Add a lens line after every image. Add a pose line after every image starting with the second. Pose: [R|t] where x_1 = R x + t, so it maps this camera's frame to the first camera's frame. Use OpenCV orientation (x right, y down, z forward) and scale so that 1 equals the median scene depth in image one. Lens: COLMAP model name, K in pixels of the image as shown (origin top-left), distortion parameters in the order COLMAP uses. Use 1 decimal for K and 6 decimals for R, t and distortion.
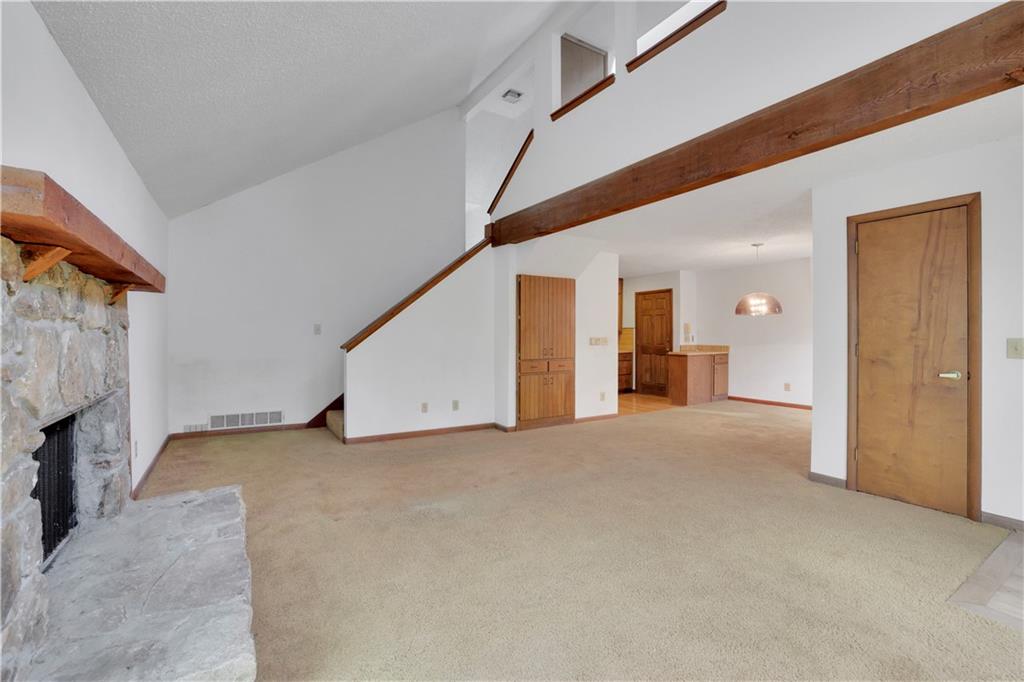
lens RADIAL K [[442.3, 0, 512.2], [0, 442.3, 337.9], [0, 0, 1]] dist [-0.026722, 0.000519]
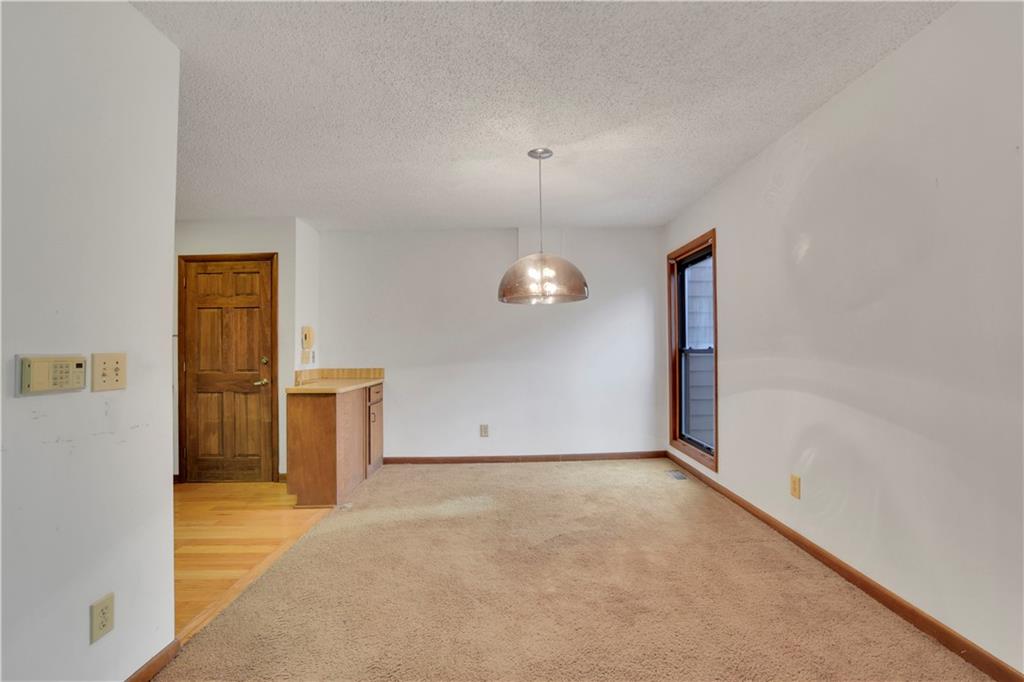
lens RADIAL K [[442.3, 0, 514.8], [0, 442.3, 341.3], [0, 0, 1]] dist [-0.026722, 0.000519]
pose [[0.534142, 0.011734, 0.845313, 0.100363], [0.018685, 0.999496, -0.025681, 0.000967], [-0.845188, 0.029512, 0.533654, 0.534734]]
